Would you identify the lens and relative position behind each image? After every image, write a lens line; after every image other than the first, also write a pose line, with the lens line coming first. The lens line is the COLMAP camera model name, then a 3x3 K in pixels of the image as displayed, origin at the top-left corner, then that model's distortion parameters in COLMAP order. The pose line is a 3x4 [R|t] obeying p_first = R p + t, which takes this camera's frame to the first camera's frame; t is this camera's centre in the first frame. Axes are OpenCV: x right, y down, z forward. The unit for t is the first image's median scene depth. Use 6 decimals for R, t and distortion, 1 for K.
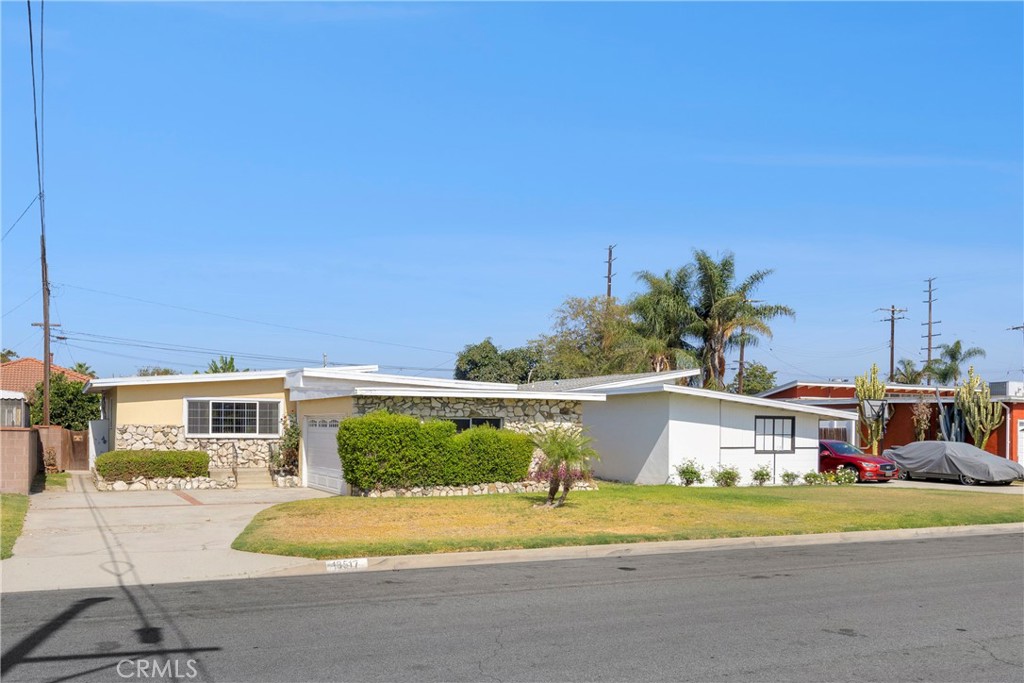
lens RADIAL K [[890.4, 0, 461.7], [0, 890.4, 424.3], [0, 0, 1]] dist [-0.005163, -0.004470]
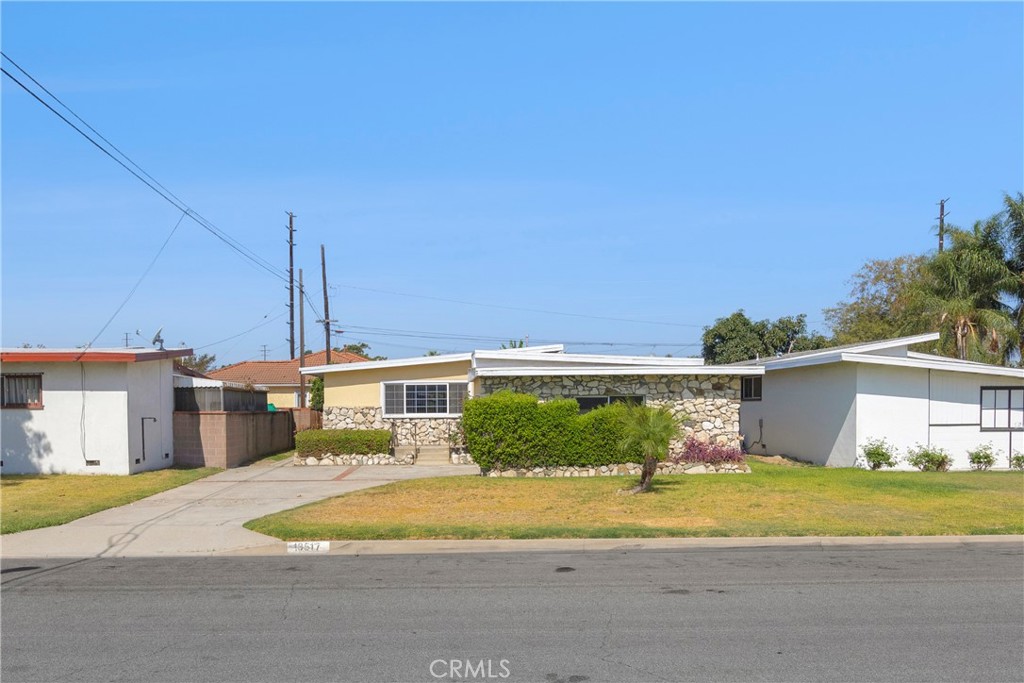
lens RADIAL K [[833.3, 0, 456.9], [0, 833.3, 408.6], [0, 0, 1]] dist [-0.014864, 0.000177]
pose [[0.918533, -0.011893, -0.395166, 0.200542], [0.015726, 0.999855, 0.006461, -0.001808], [0.395032, -0.012149, 0.918587, 0.097781]]
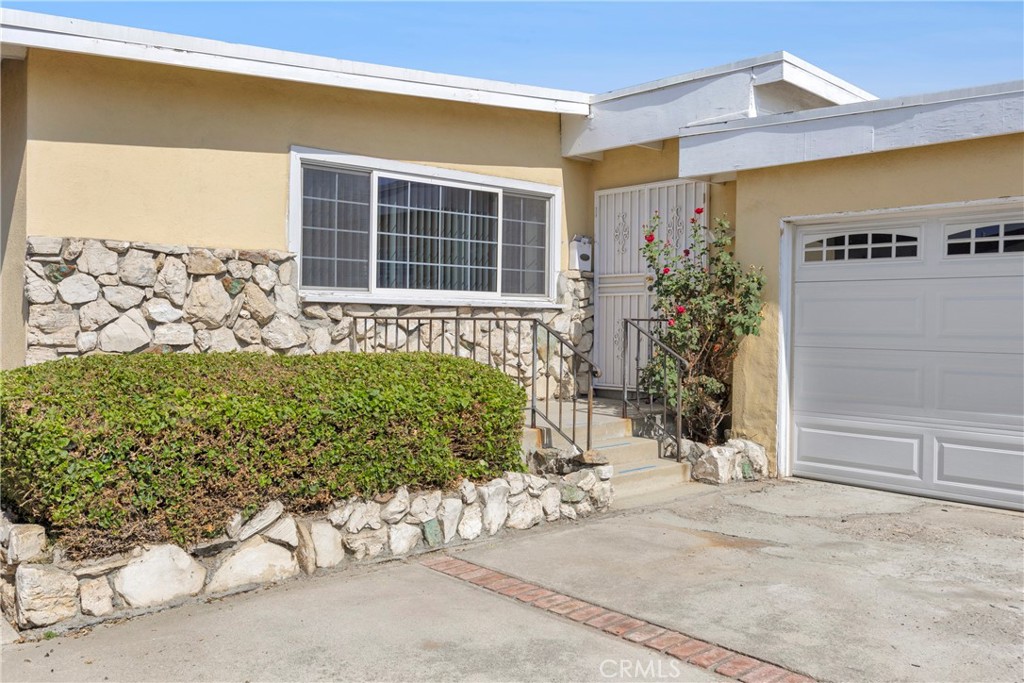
lens RADIAL K [[877.8, 0, 512.2], [0, 877.8, 323.4], [0, 0, 1]] dist [-0.001440, -0.000686]
pose [[0.953510, 0.000421, 0.301360, -0.361742], [-0.003588, 0.999944, 0.009958, 0.020503], [-0.301339, -0.010576, 0.953459, 0.807935]]
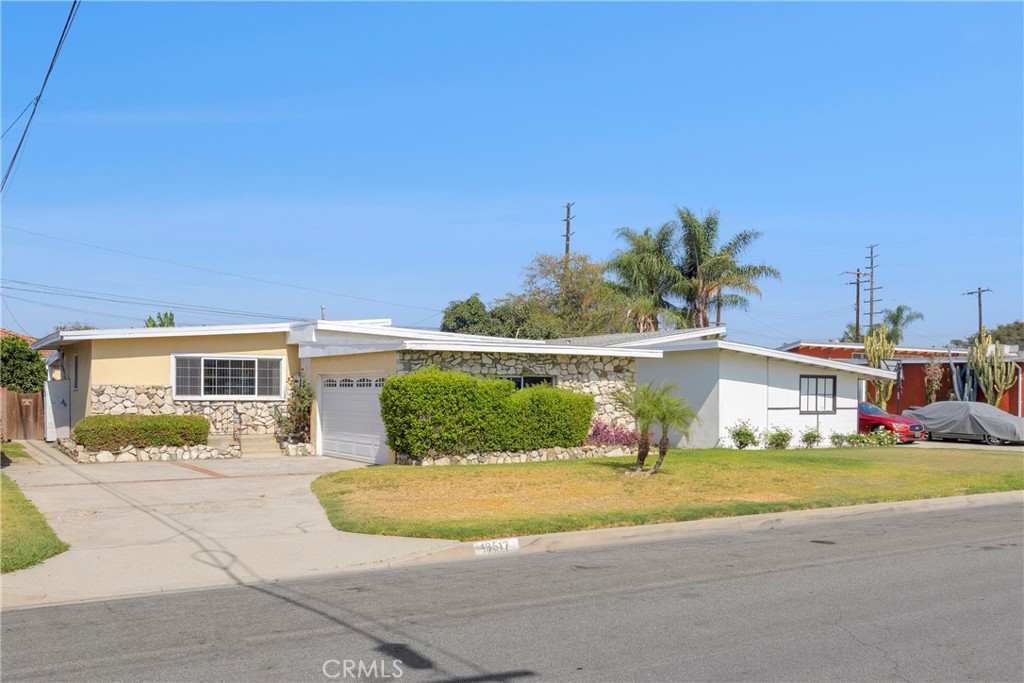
lens RADIAL K [[919.9, 0, 531.6], [0, 919.9, 394.2], [0, 0, 1]] dist [-0.007735, 0.001078]
pose [[0.988554, -0.002934, 0.150837, -0.111932], [0.002159, 0.999984, 0.005305, 0.005714], [-0.150850, -0.004919, 0.988544, 0.074615]]
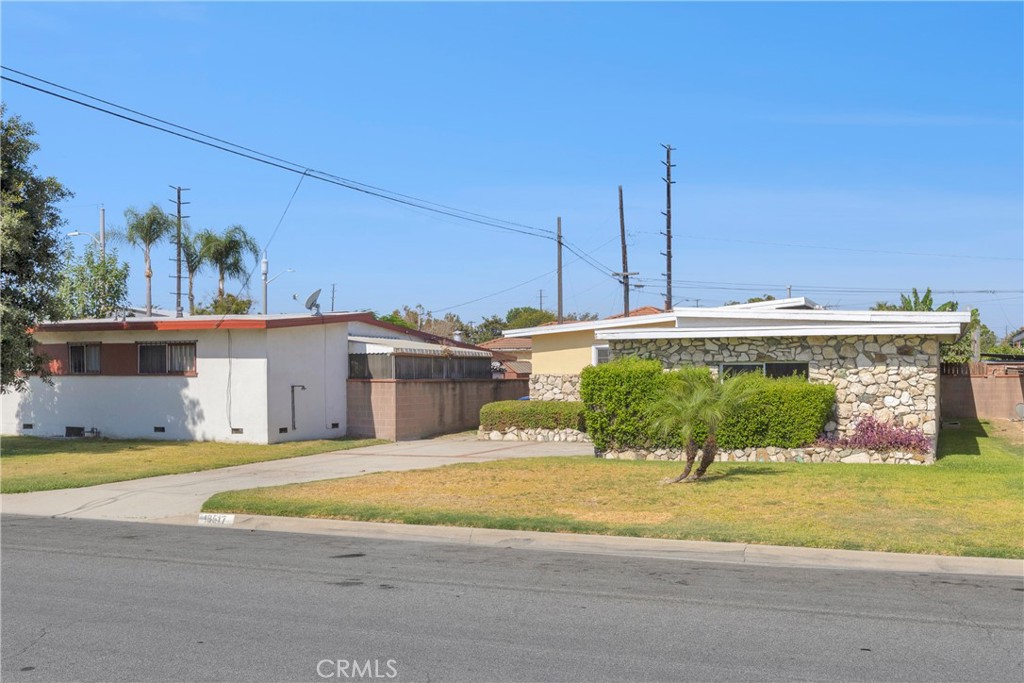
lens RADIAL K [[1009.5, 0, 564.5], [0, 1009.5, 343.3], [0, 0, 1]] dist [-0.001972, -0.004641]
pose [[0.709652, -0.030859, -0.703877, 0.470816], [0.013407, 0.999451, -0.030300, 0.000067], [0.704425, 0.012066, 0.709676, 0.234169]]
